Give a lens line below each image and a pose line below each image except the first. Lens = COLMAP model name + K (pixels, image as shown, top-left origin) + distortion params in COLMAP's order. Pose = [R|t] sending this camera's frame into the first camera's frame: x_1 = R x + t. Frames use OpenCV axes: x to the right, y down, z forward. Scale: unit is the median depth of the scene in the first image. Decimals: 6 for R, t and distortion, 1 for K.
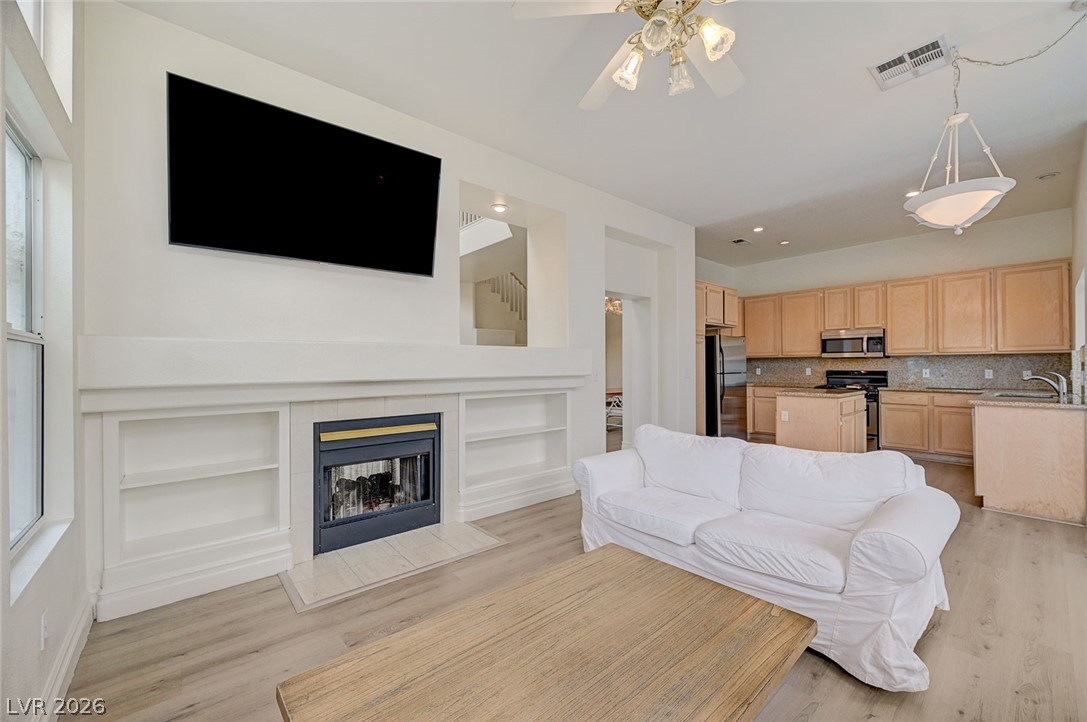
lens RADIAL K [[443.4, 0, 536.4], [0, 443.4, 364.5], [0, 0, 1]] dist [-0.001959, 0.001268]
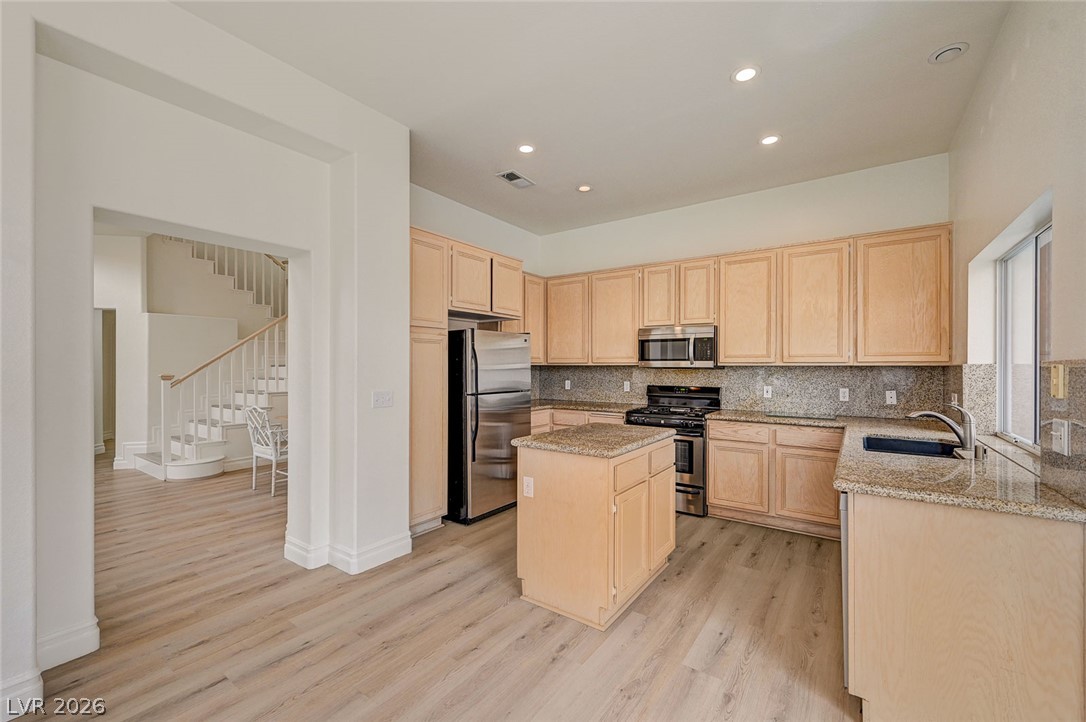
lens RADIAL K [[443.0, 0, 548.8], [0, 443.0, 366.6], [0, 0, 1]] dist [-0.001959, 0.001268]
pose [[0.969589, 0.005723, 0.244673, 0.381540], [-0.007153, 0.999962, 0.004957, -0.020635], [-0.244635, -0.006556, 0.969593, 0.416483]]
